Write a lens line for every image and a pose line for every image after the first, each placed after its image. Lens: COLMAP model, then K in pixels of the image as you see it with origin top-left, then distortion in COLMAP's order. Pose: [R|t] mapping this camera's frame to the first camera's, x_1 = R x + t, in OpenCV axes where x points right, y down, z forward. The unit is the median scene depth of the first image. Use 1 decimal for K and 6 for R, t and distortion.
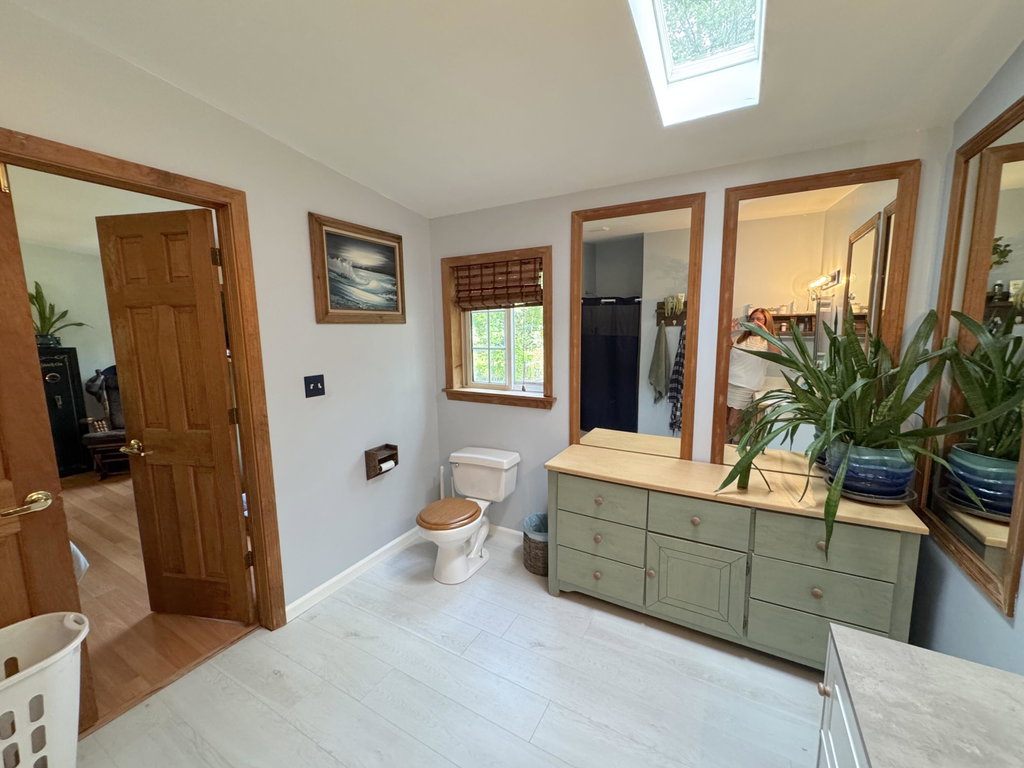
lens RADIAL K [[408.3, 0, 515.9], [0, 408.3, 380.5], [0, 0, 1]] dist [-0.000854, -0.000140]
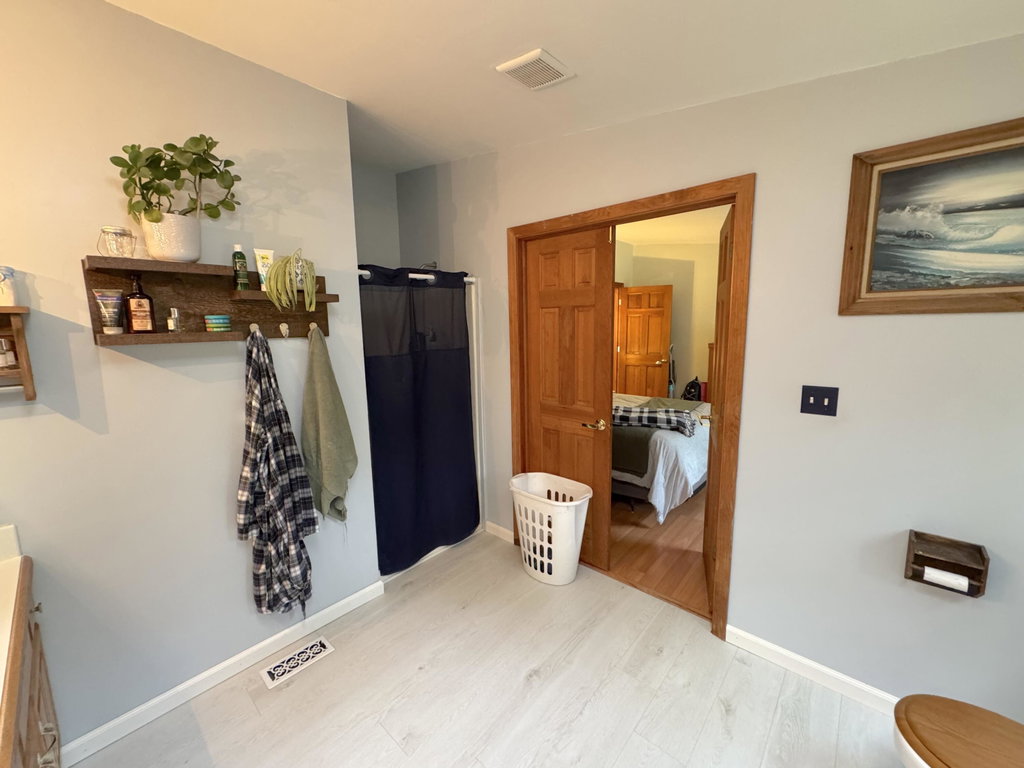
lens RADIAL K [[408.3, 0, 516.8], [0, 408.3, 383.8], [0, 0, 1]] dist [-0.000854, -0.000140]
pose [[-0.218460, 0.152708, -0.963823, 0.405587], [-0.112918, 0.977089, 0.180404, -0.105827], [0.969291, 0.148244, -0.196211, 0.738492]]
